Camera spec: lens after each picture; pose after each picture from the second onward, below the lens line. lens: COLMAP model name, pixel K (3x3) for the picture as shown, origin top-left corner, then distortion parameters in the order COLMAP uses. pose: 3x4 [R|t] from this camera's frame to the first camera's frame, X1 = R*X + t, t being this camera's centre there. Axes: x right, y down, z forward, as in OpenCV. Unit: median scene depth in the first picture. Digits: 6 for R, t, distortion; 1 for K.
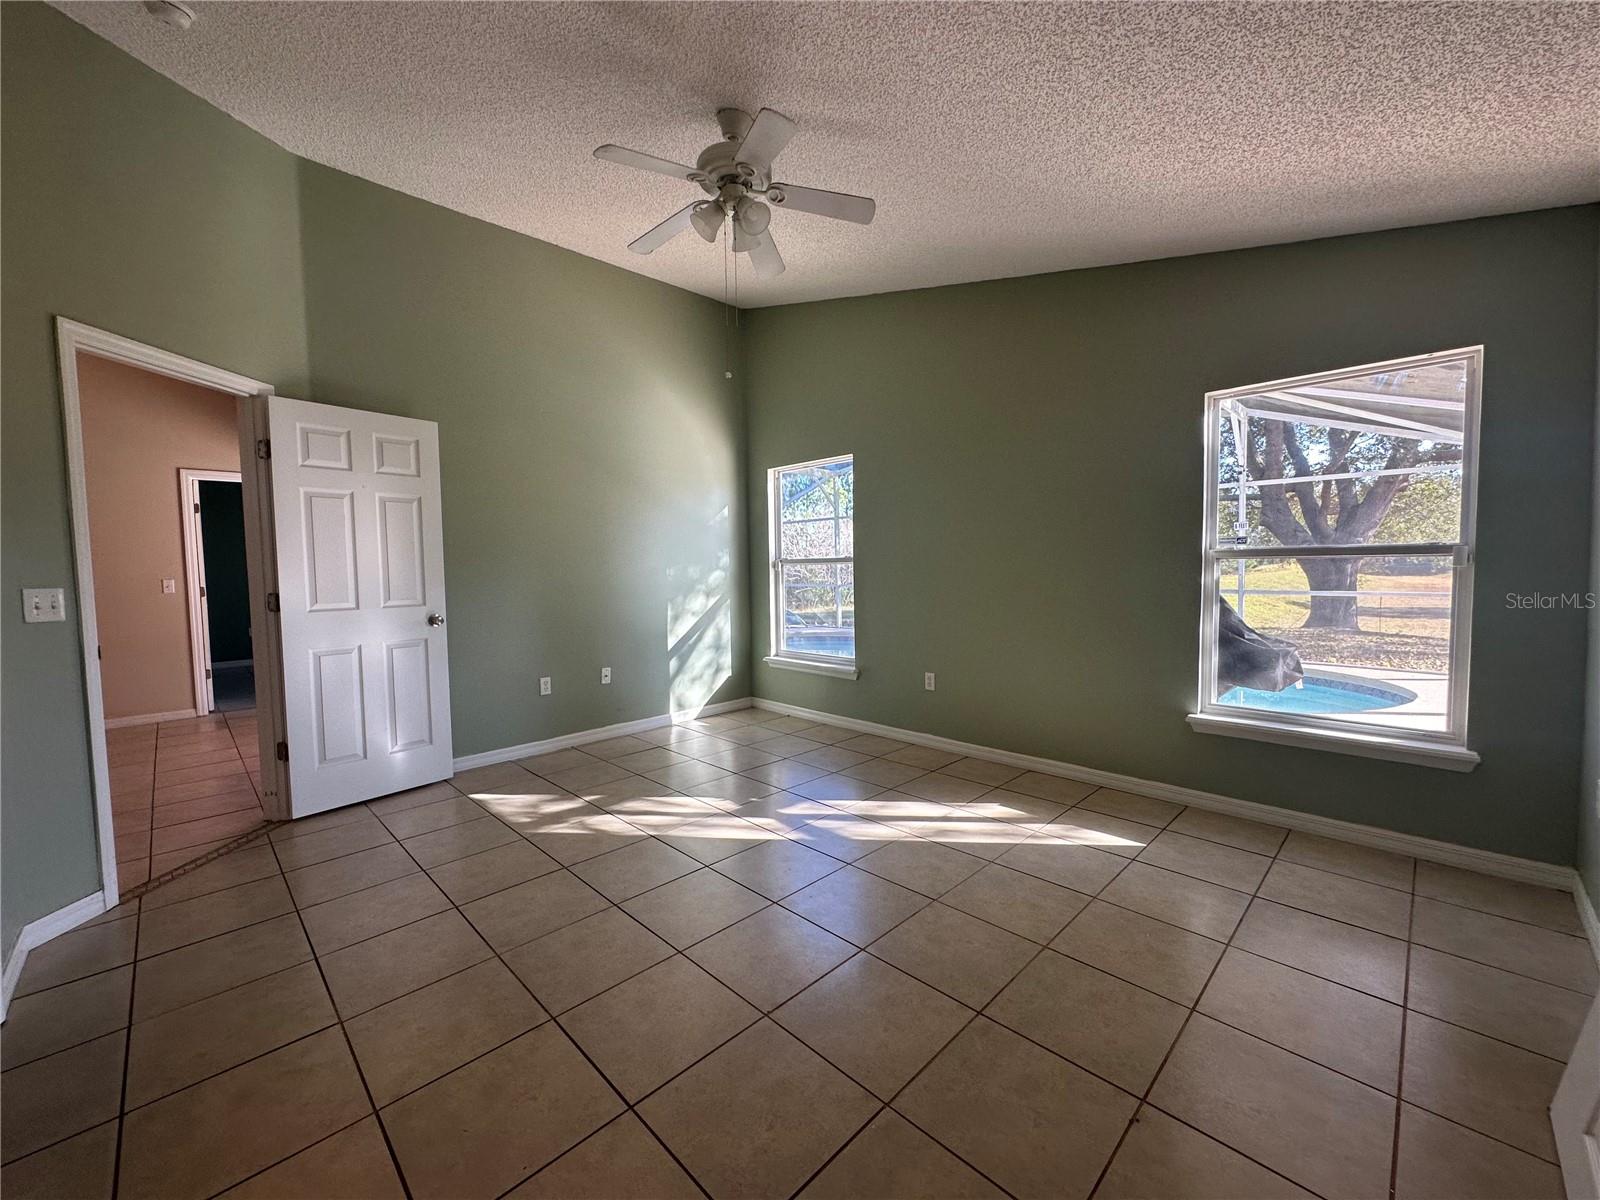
lens RADIAL K [[638.9, 0, 800.0], [0, 638.9, 600.0], [0, 0, 1]] dist [-0.004143, 0.000206]
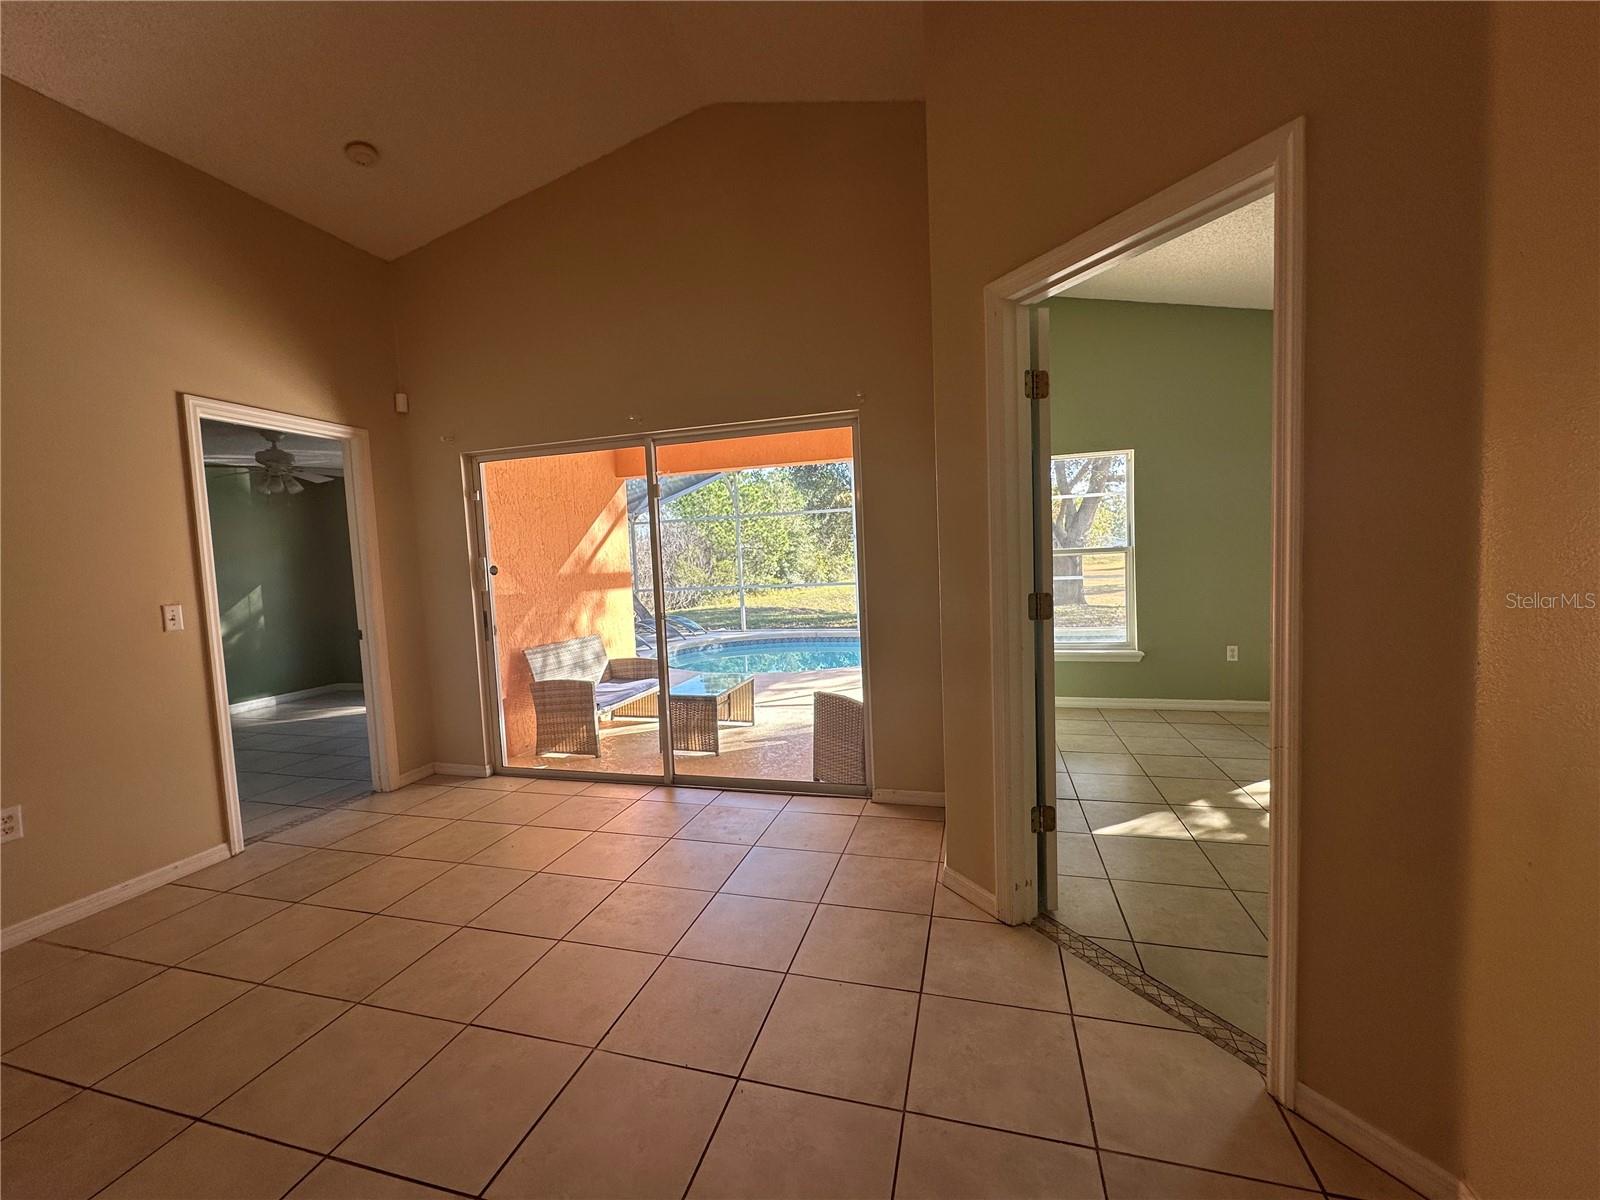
lens RADIAL K [[638.9, 0, 800.0], [0, 638.9, 600.0], [0, 0, 1]] dist [-0.004143, 0.000206]
pose [[0.871331, -0.049381, 0.488204, -0.928148], [0.051430, 0.998634, 0.009220, -0.017141], [-0.487992, 0.017075, 0.872681, 0.344384]]
